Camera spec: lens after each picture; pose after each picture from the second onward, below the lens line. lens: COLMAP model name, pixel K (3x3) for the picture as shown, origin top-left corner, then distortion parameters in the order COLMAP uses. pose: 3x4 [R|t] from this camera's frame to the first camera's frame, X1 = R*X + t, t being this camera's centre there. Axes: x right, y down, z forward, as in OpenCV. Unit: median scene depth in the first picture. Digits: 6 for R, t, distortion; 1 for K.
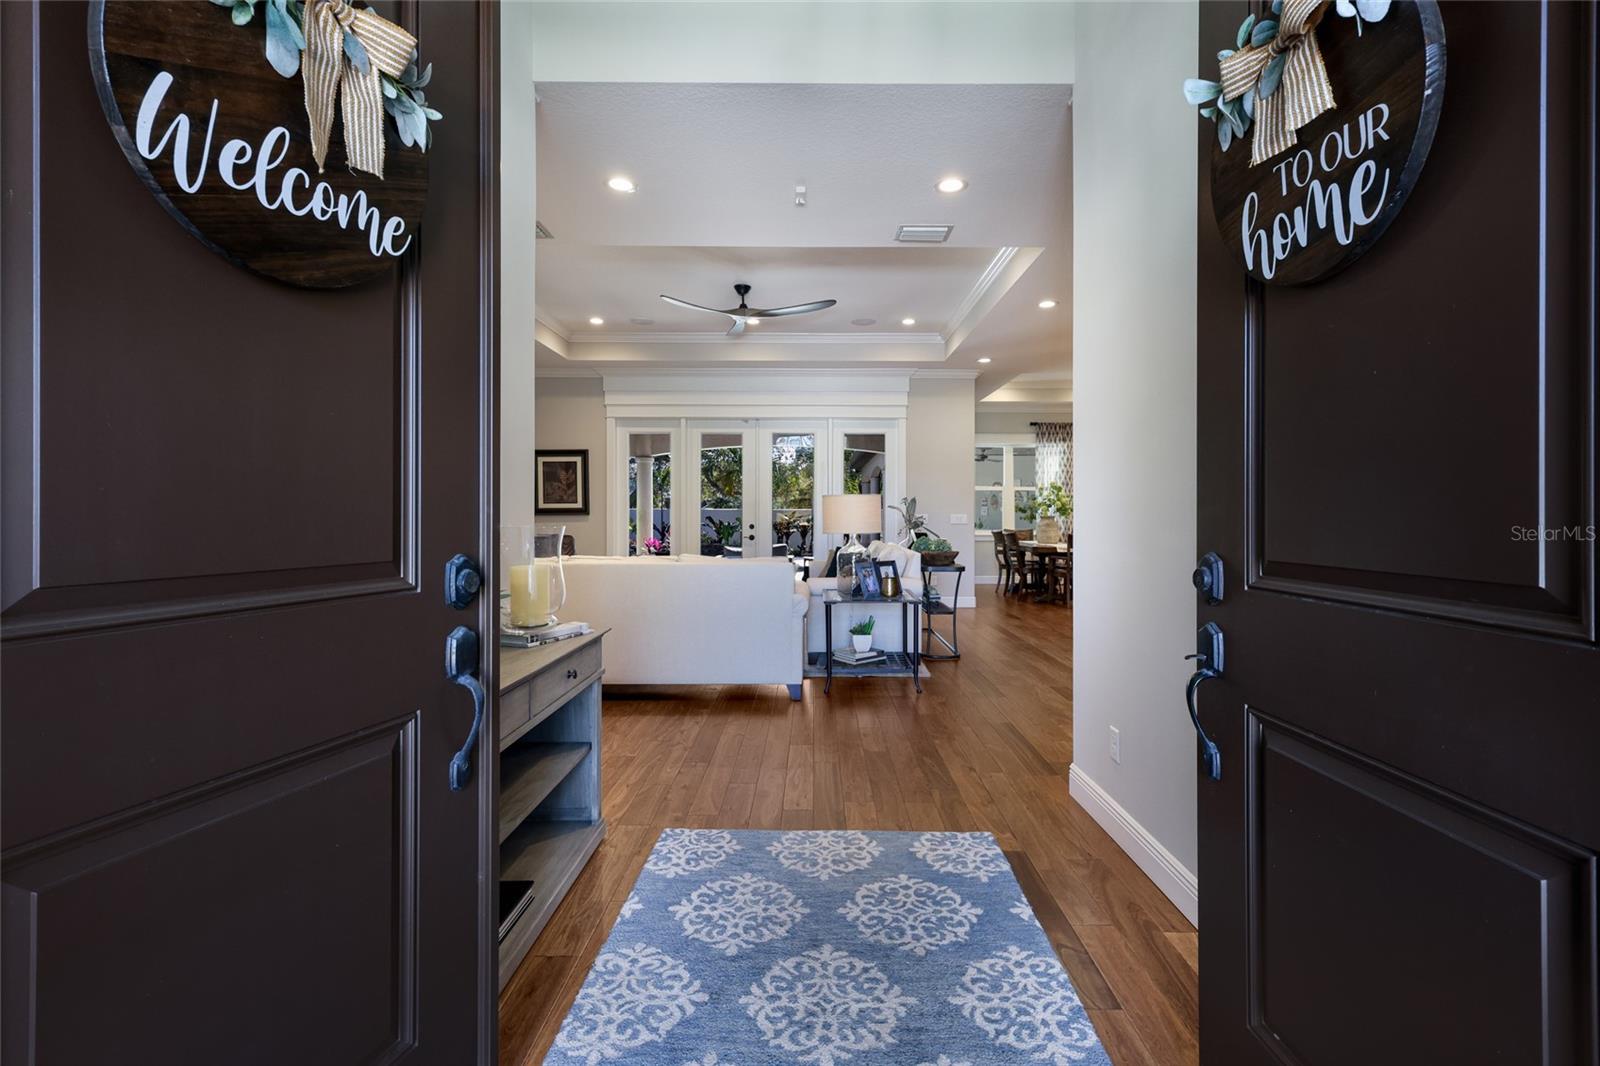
lens RADIAL K [[730.8, 0, 809.4], [0, 730.8, 504.4], [0, 0, 1]] dist [0.014293, -0.000108]
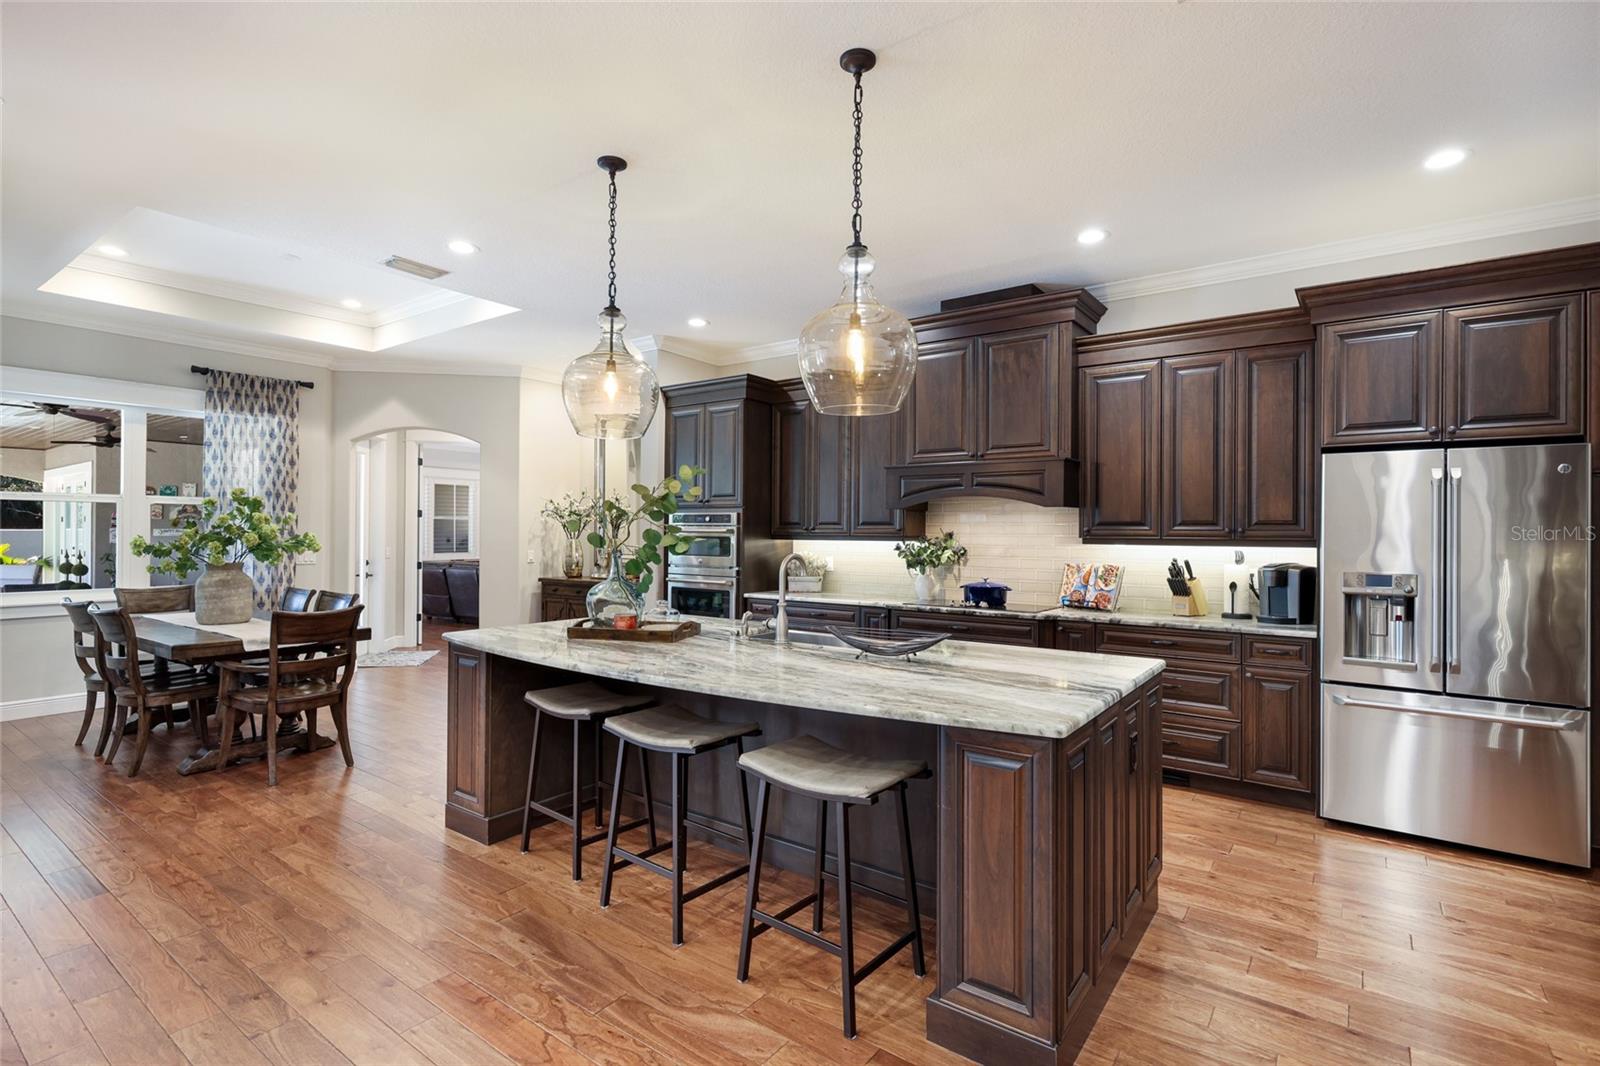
lens RADIAL K [[773.0, 0, 794.0], [0, 773.0, 532.2], [0, 0, 1]] dist [0.003454, -0.000224]
pose [[0.600537, 0.003401, 0.799590, 0.167034], [-0.014813, 0.999867, 0.006873, -0.012748], [-0.799460, -0.015971, 0.600507, 0.469190]]
